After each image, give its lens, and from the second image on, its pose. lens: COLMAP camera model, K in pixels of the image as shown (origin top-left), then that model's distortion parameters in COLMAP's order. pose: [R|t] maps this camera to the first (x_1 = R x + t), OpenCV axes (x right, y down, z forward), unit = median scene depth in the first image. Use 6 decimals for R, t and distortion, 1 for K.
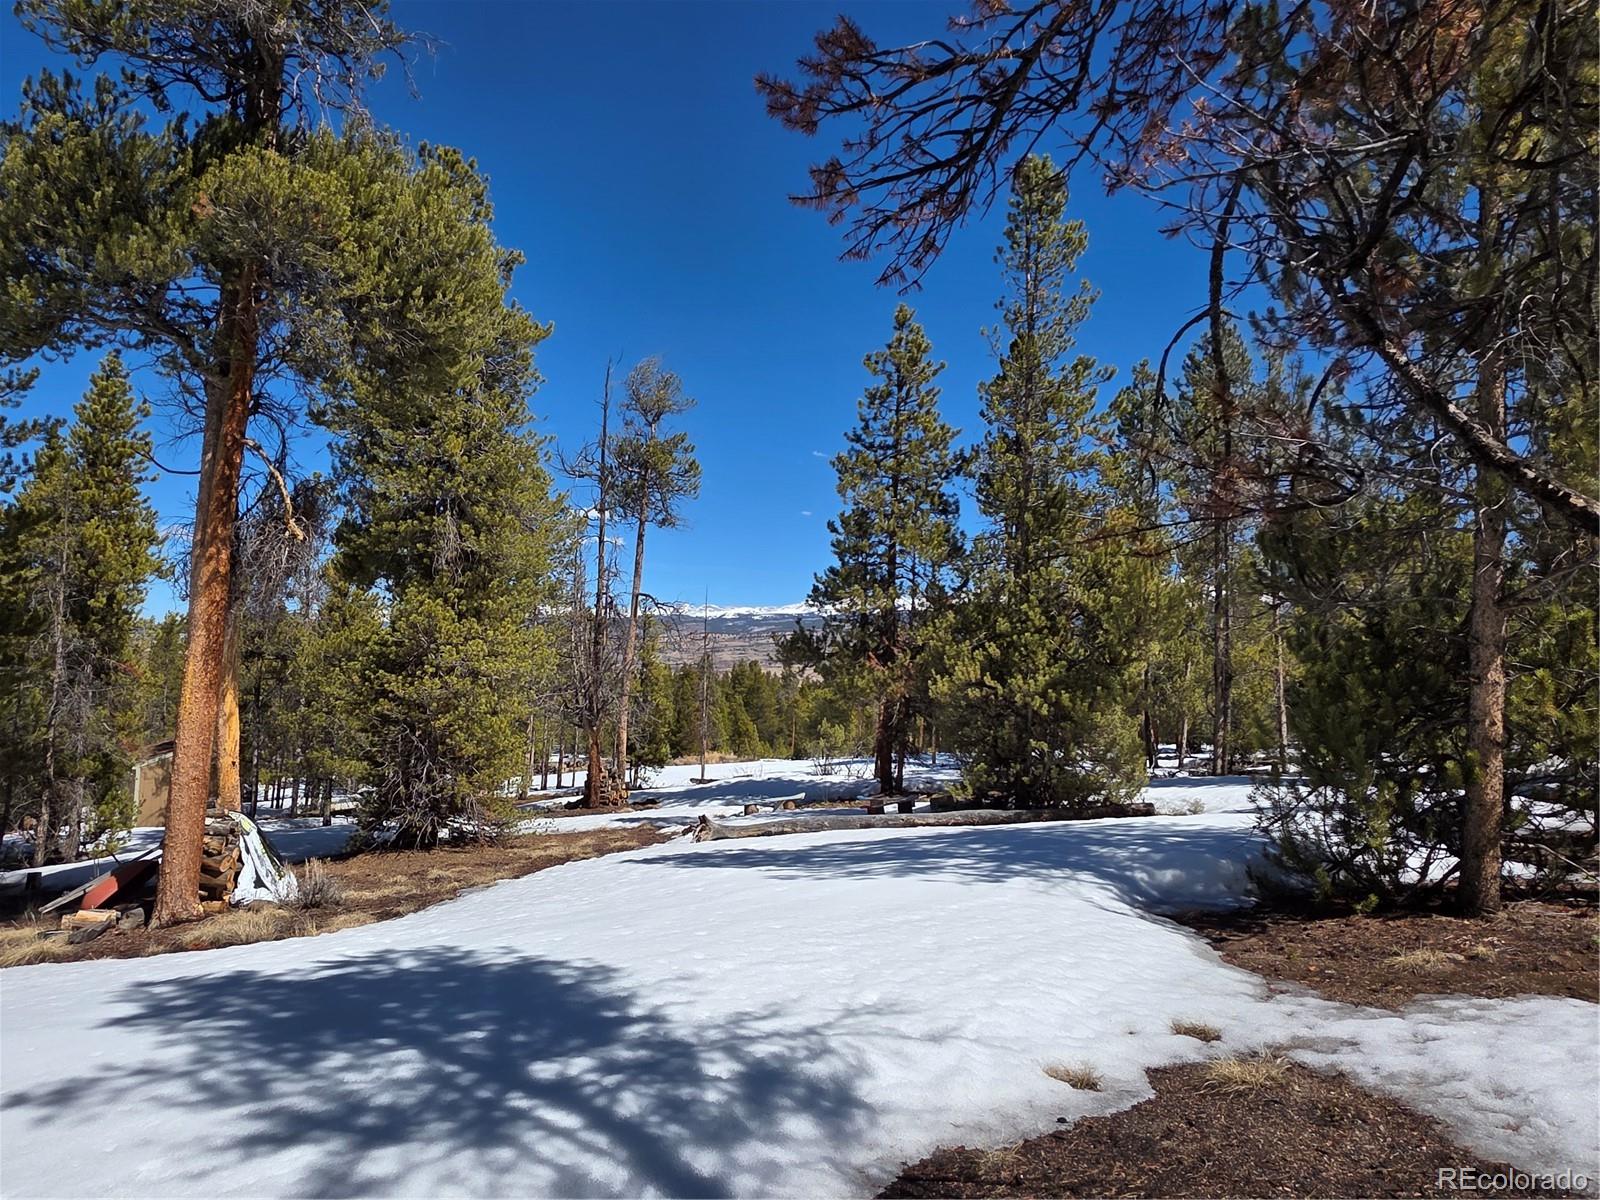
lens RADIAL K [[967.0, 0, 800.0], [0, 967.0, 600.0], [0, 0, 1]] dist [0.004962, -0.004909]
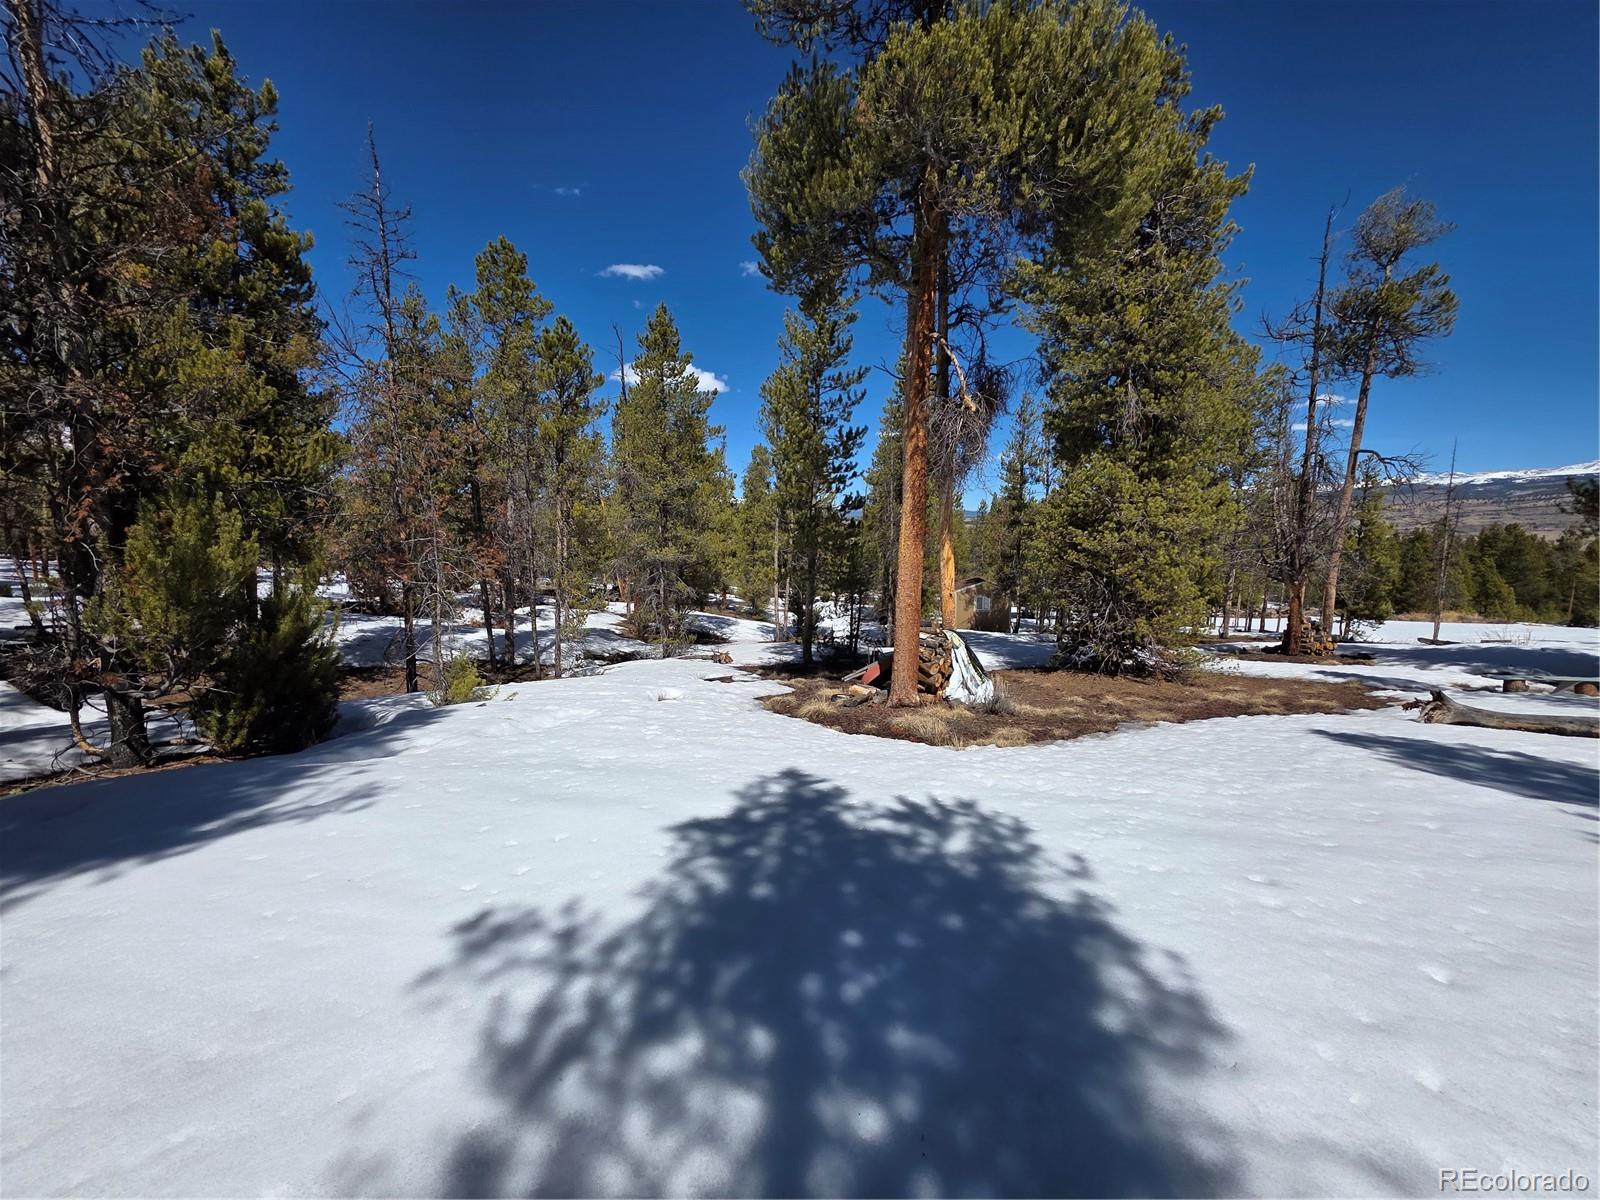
lens RADIAL K [[631.4, 0, 798.3], [0, 631.4, 592.1], [0, 0, 1]] dist [0.002329, -0.000138]
pose [[0.629535, 0.062127, -0.774485, -0.024187], [0.062310, 0.989551, 0.130027, 0.024605], [0.774470, -0.130114, 0.619085, 0.192946]]
